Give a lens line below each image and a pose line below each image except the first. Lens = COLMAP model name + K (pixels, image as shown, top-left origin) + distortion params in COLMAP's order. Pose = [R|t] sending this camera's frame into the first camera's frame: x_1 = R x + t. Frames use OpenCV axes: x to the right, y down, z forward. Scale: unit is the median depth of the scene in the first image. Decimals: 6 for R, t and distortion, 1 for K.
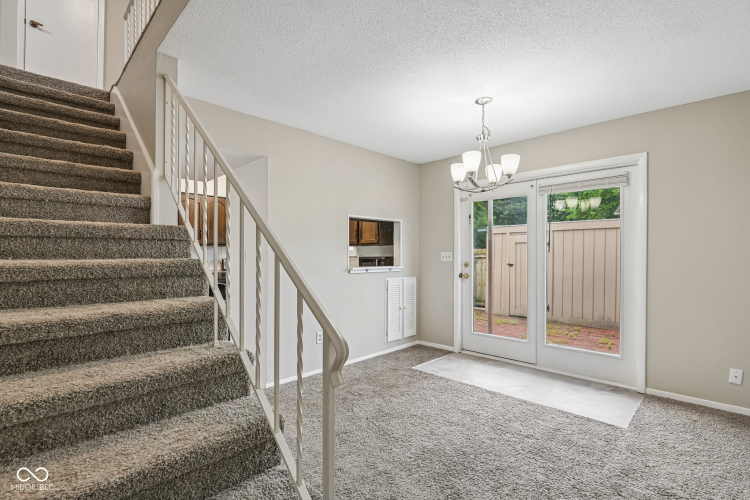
lens RADIAL K [[352.9, 0, 368.8], [0, 352.9, 255.9], [0, 0, 1]] dist [-0.013612, -0.000449]
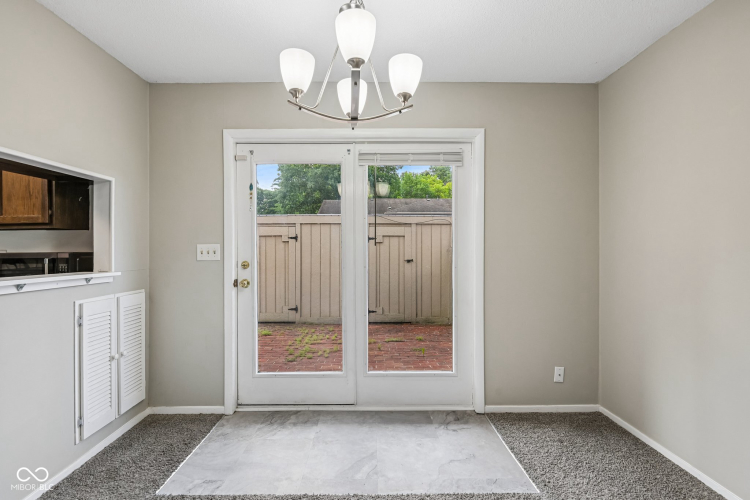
lens RADIAL K [[356.3, 0, 375.0], [0, 356.3, 250.0], [0, 0, 1]] dist [-0.015137, -0.000385]
pose [[0.698460, 0.001138, 0.715648, -0.008894], [0.001939, 0.999992, -0.003483, 0.001586], [-0.715646, 0.003820, 0.698452, 0.546533]]
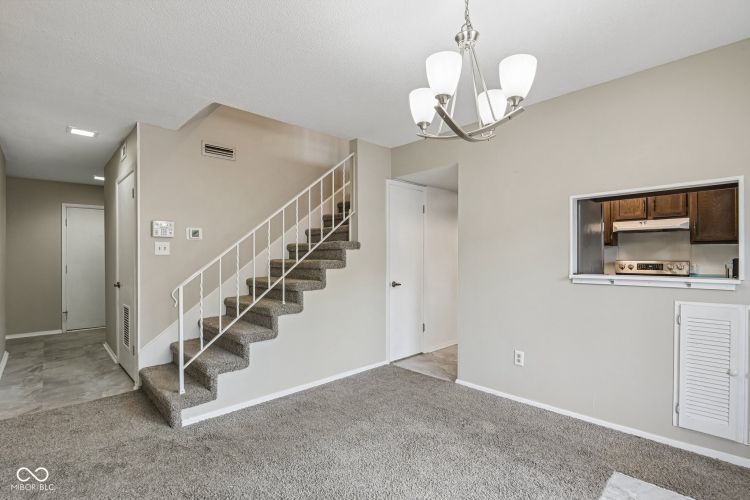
lens RADIAL K [[352.9, 0, 368.8], [0, 352.9, 255.9], [0, 0, 1]] dist [-0.013612, -0.000449]
pose [[-0.024912, 0.001509, -0.999689, 0.749702], [0.005198, 0.999986, 0.001380, -0.007111], [0.999676, -0.005162, -0.024919, 0.747679]]
